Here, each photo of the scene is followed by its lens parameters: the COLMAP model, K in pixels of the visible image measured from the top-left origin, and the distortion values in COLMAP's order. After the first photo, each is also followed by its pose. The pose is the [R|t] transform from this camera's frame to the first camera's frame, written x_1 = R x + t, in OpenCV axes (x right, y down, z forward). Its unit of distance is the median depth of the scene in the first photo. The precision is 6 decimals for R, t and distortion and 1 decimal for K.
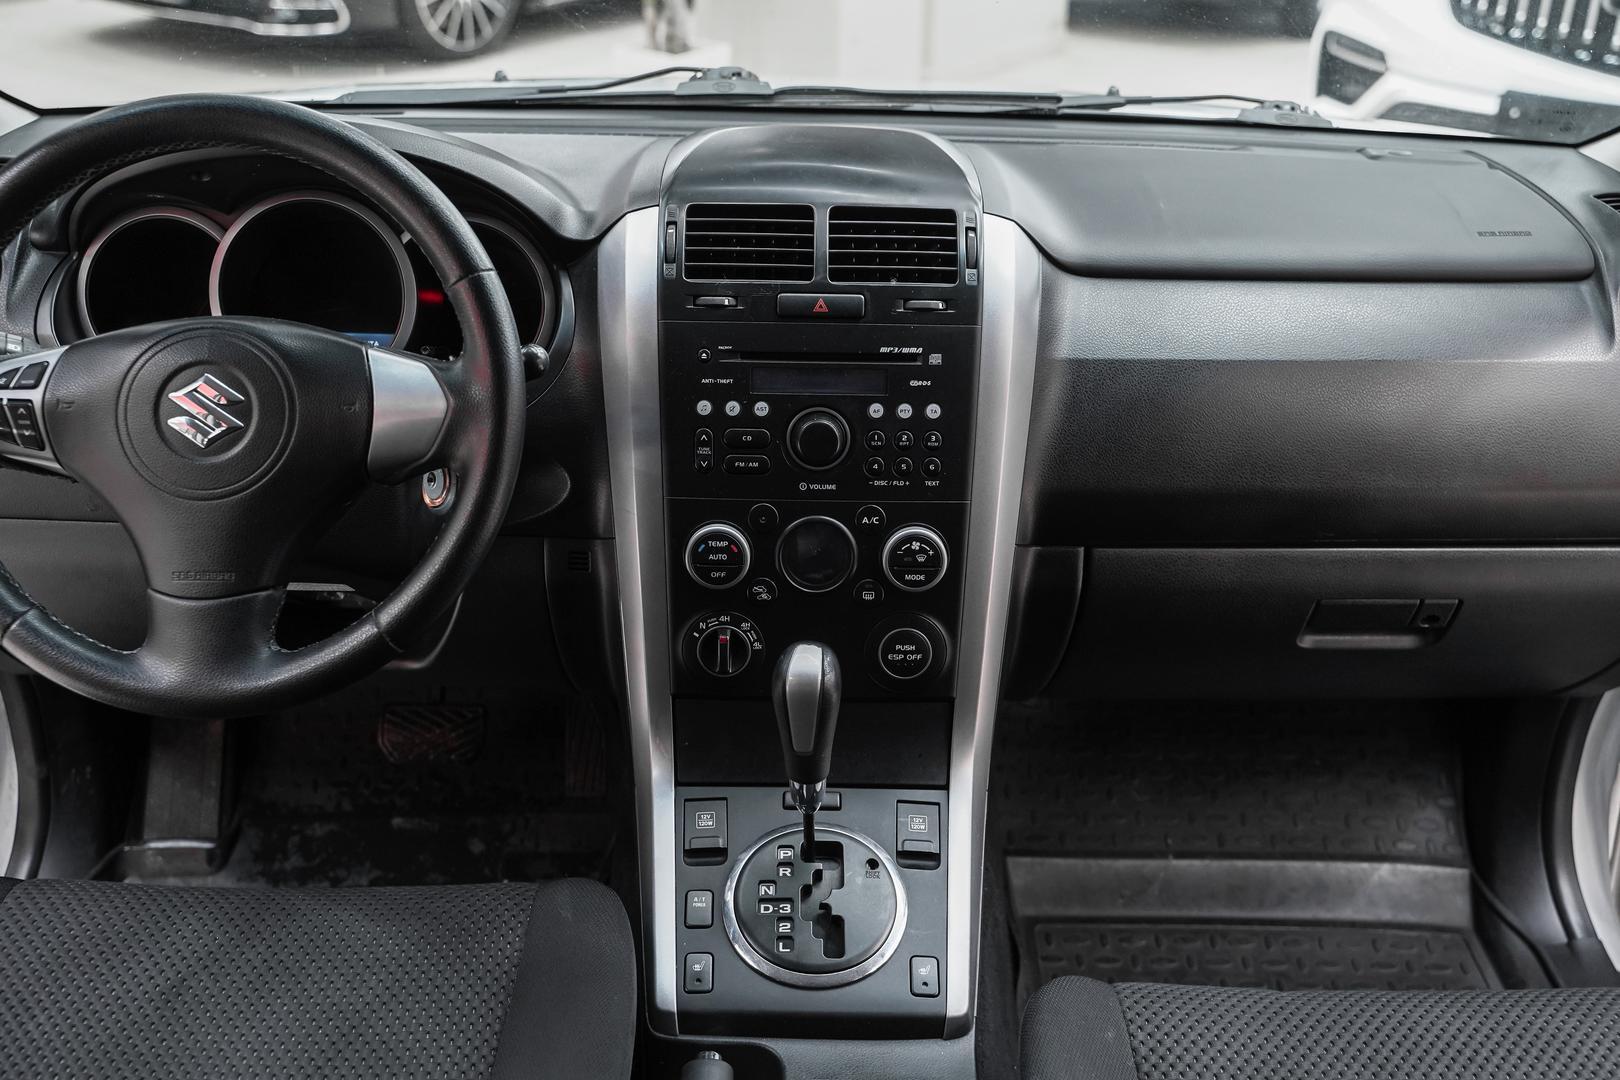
lens RADIAL K [[1707.9, 0, 819.4], [0, 1707.9, 547.3], [0, 0, 1]] dist [0.007368, -0.023700]
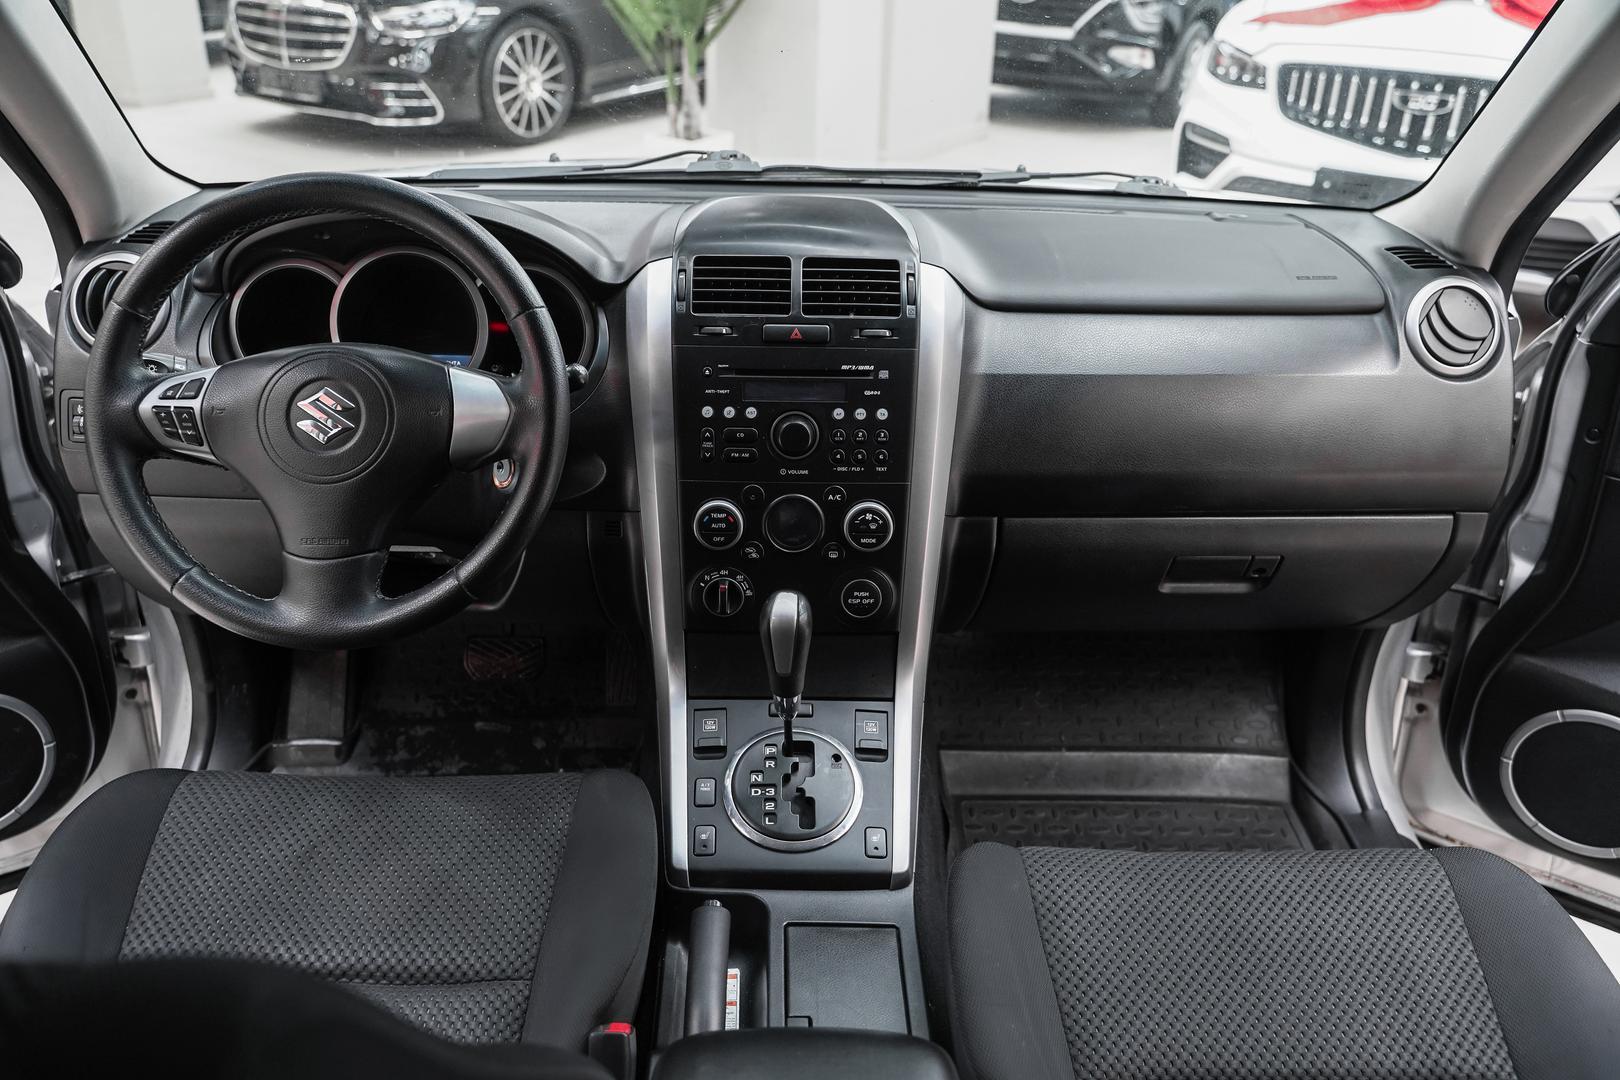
lens RADIAL K [[1287.8, 0, 810.0], [0, 1287.8, 540.0], [0, 0, 1]] dist [-0.005690, -0.002392]
pose [[0.999985, -0.002337, 0.004982, 0.006015], [0.002235, 0.999788, 0.020488, -0.003314], [-0.005029, -0.020477, 0.999778, 0.008871]]
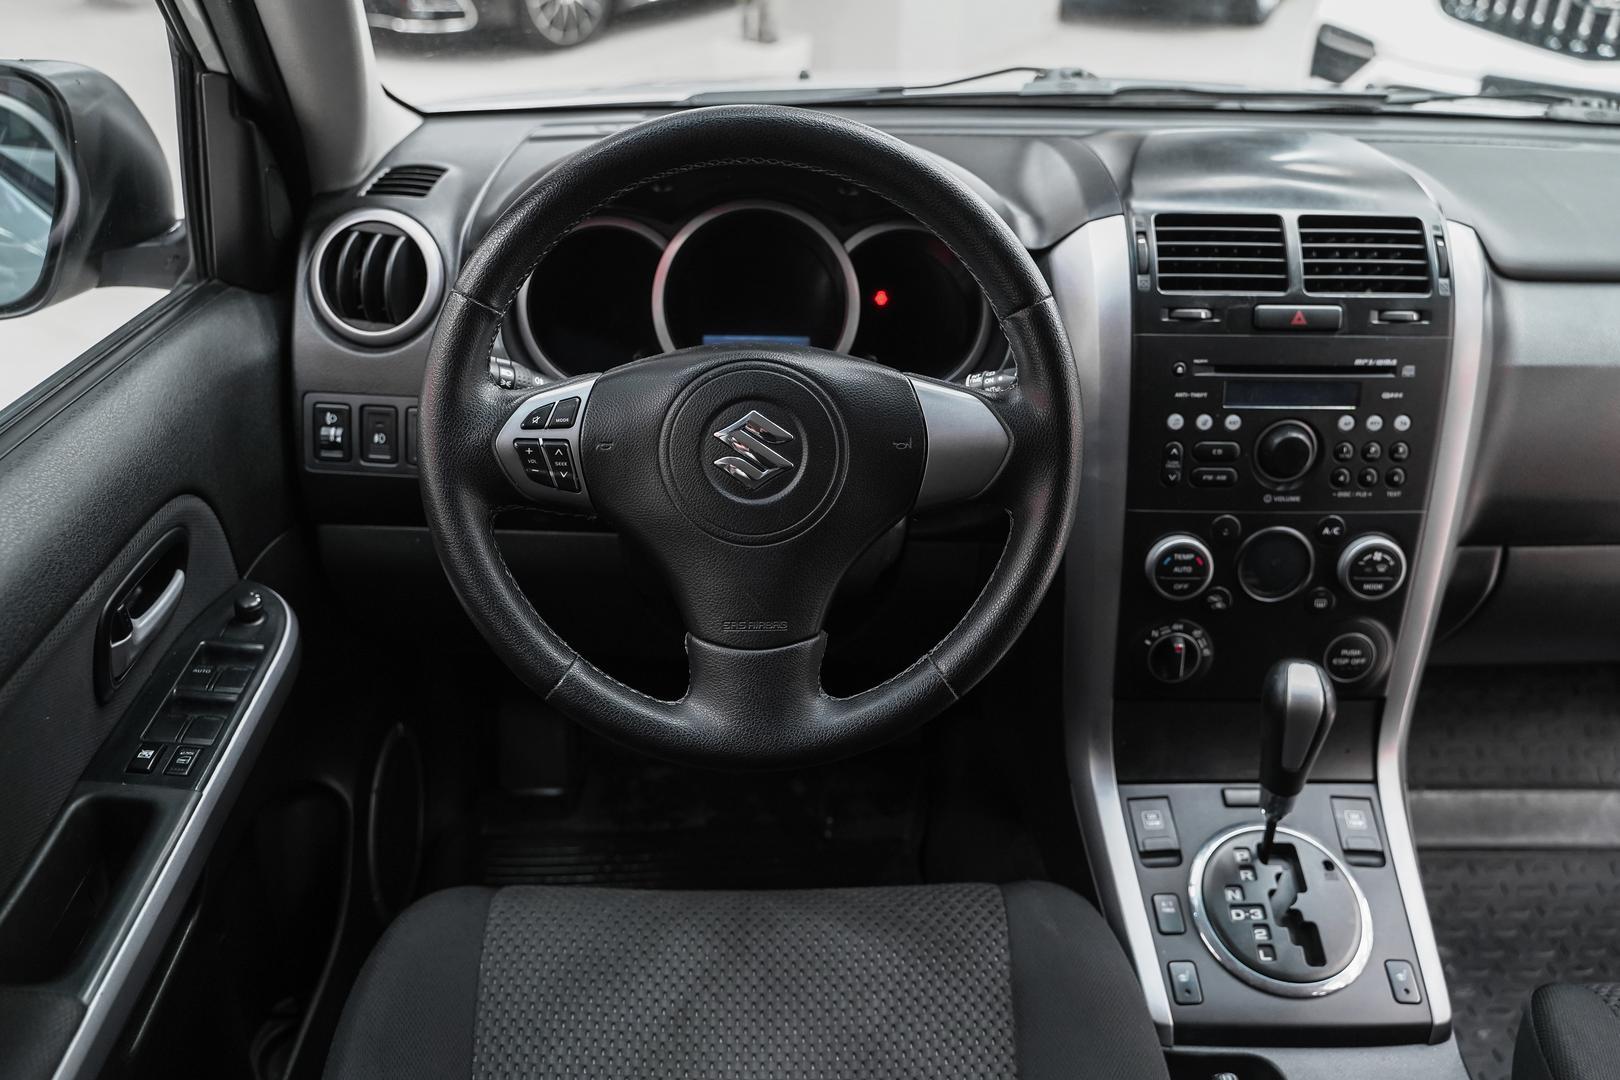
lens RADIAL K [[1321.1, 0, 810.0], [0, 1321.1, 540.0], [0, 0, 1]] dist [-0.007620, 0.006347]
pose [[0.999902, -0.009047, 0.010682, -0.286112], [0.008162, 0.996743, 0.080227, -0.075543], [-0.011373, -0.080132, 0.996719, 0.227683]]
